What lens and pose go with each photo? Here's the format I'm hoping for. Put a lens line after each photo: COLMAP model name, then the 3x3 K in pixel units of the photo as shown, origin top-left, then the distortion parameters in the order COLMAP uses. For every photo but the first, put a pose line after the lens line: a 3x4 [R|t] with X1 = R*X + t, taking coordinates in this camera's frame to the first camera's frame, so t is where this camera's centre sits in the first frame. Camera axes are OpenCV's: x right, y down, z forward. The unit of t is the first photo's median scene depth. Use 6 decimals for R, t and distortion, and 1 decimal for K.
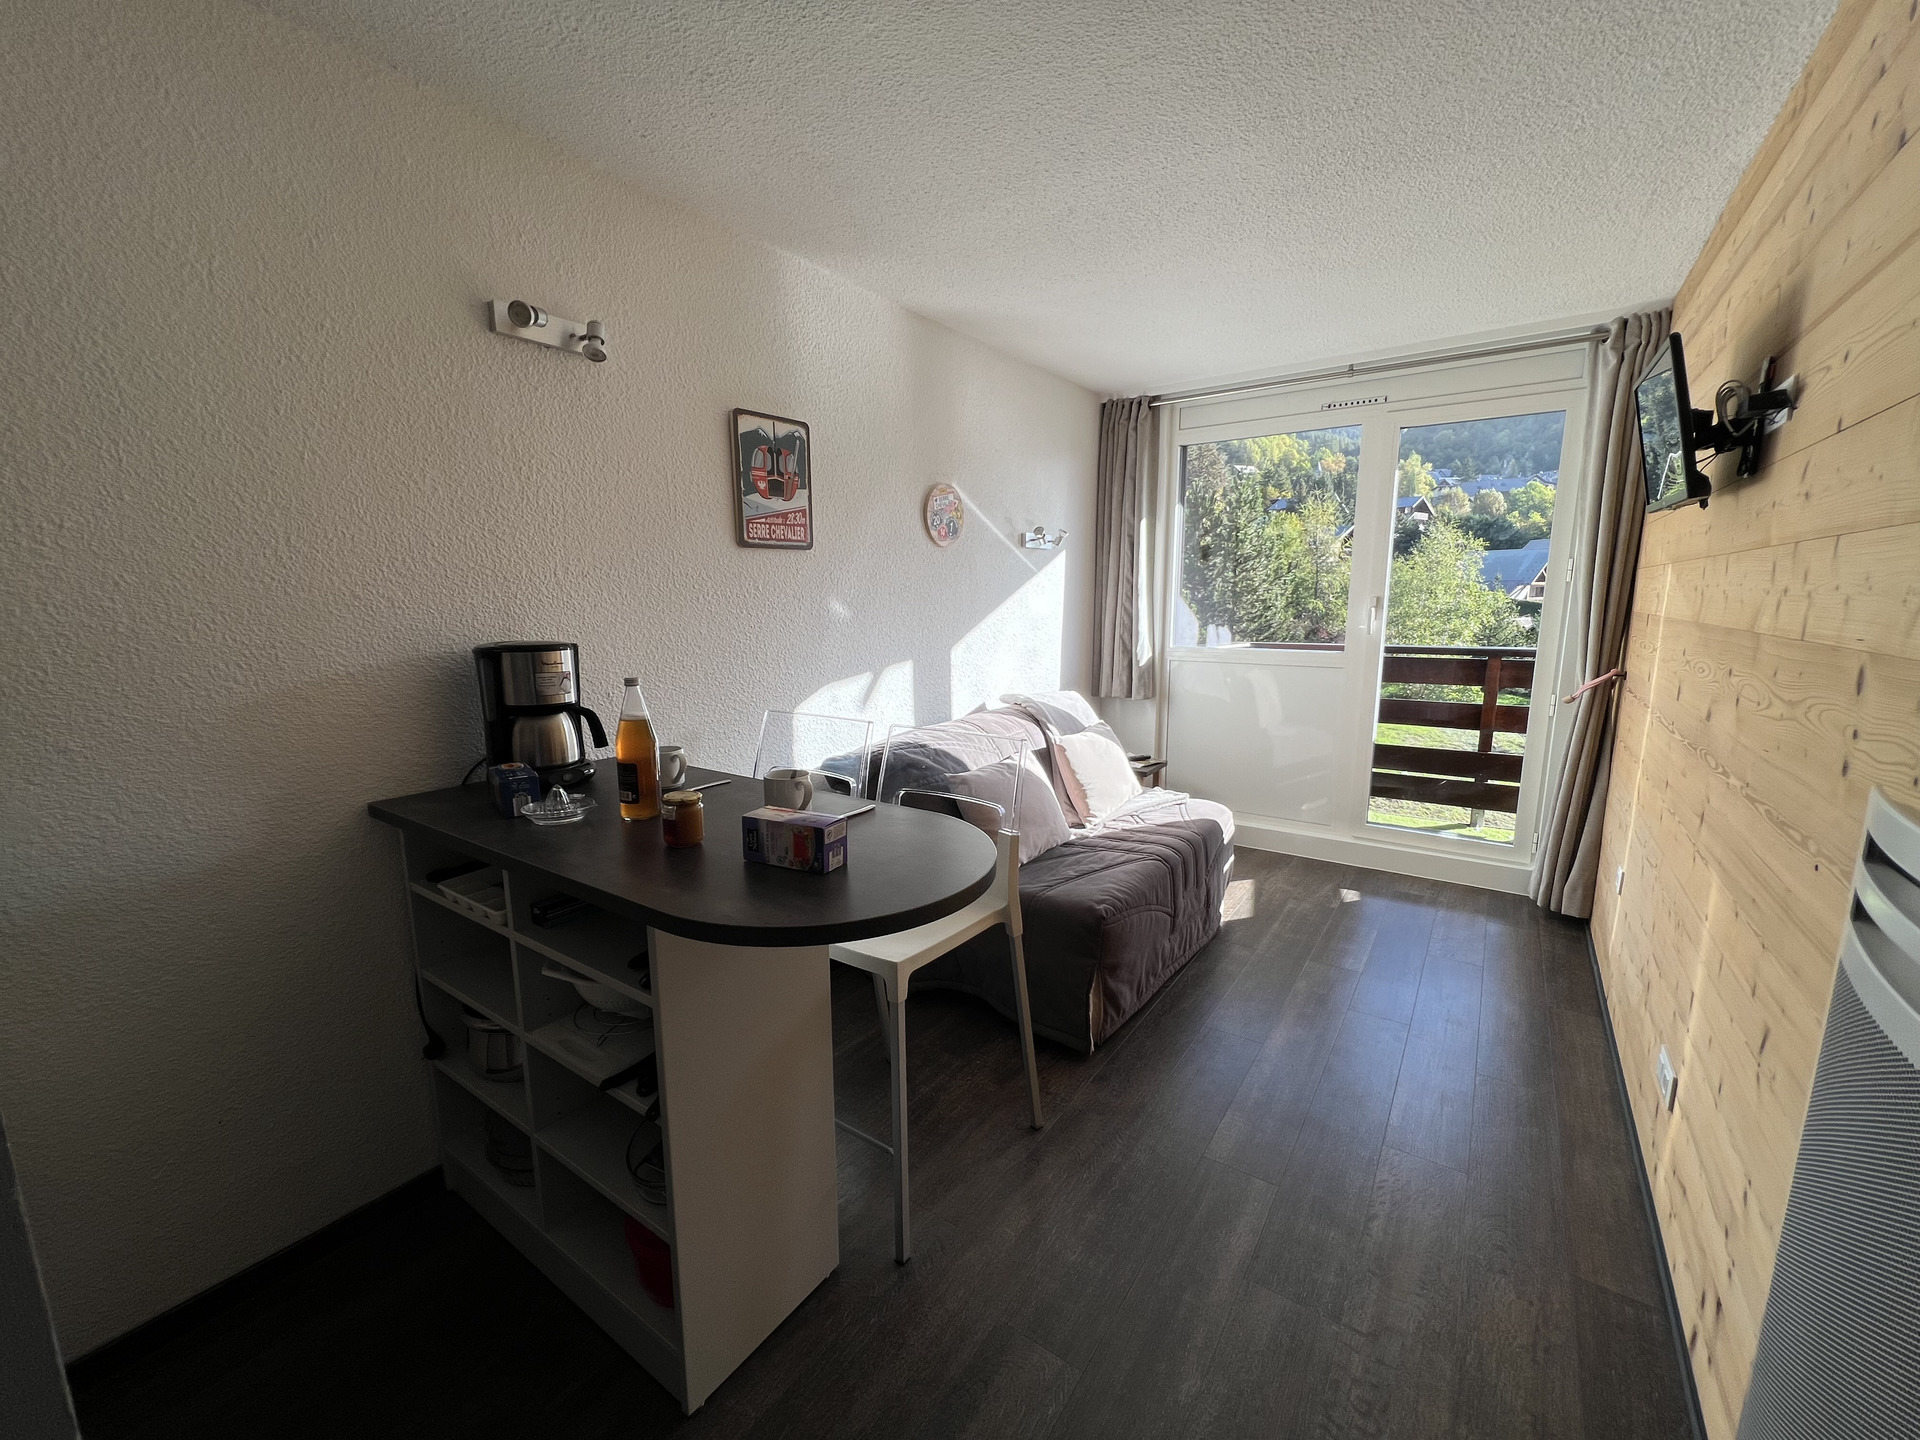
lens RADIAL K [[775.5, 0, 962.3], [0, 775.5, 721.1], [0, 0, 1]] dist [-0.000004, -0.000006]
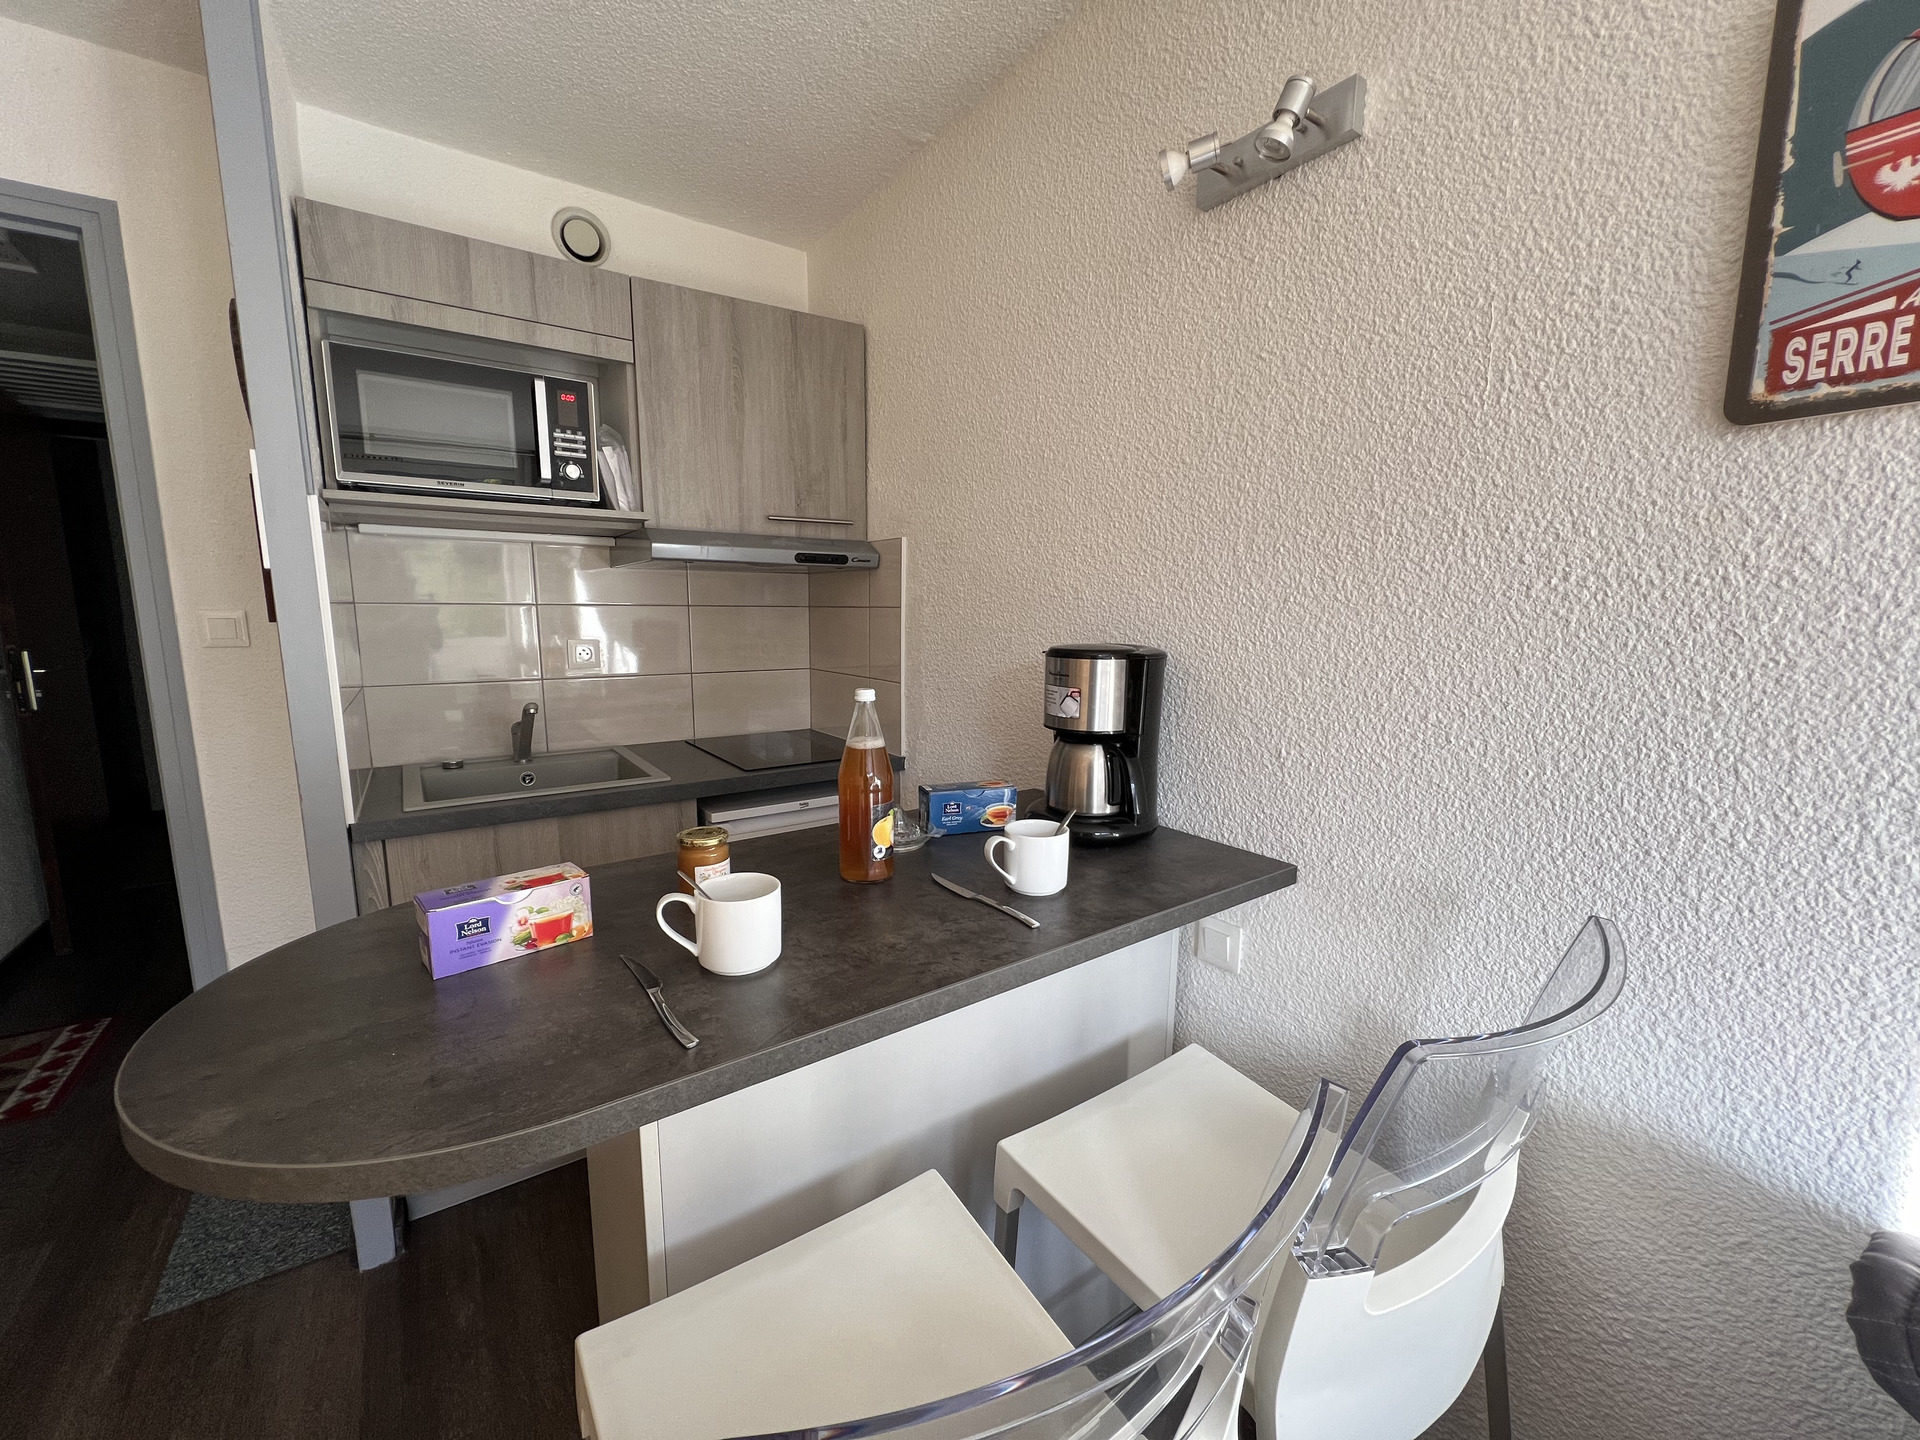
lens RADIAL K [[772.0, 0, 960.1], [0, 772.0, 725.3], [0, 0, 1]] dist [0.000000, 0.000023]
pose [[-0.338077, 0.136534, -0.931162, 0.161182], [-0.168593, 0.964629, 0.202652, -0.131045], [0.925894, 0.225499, -0.303100, 0.946958]]
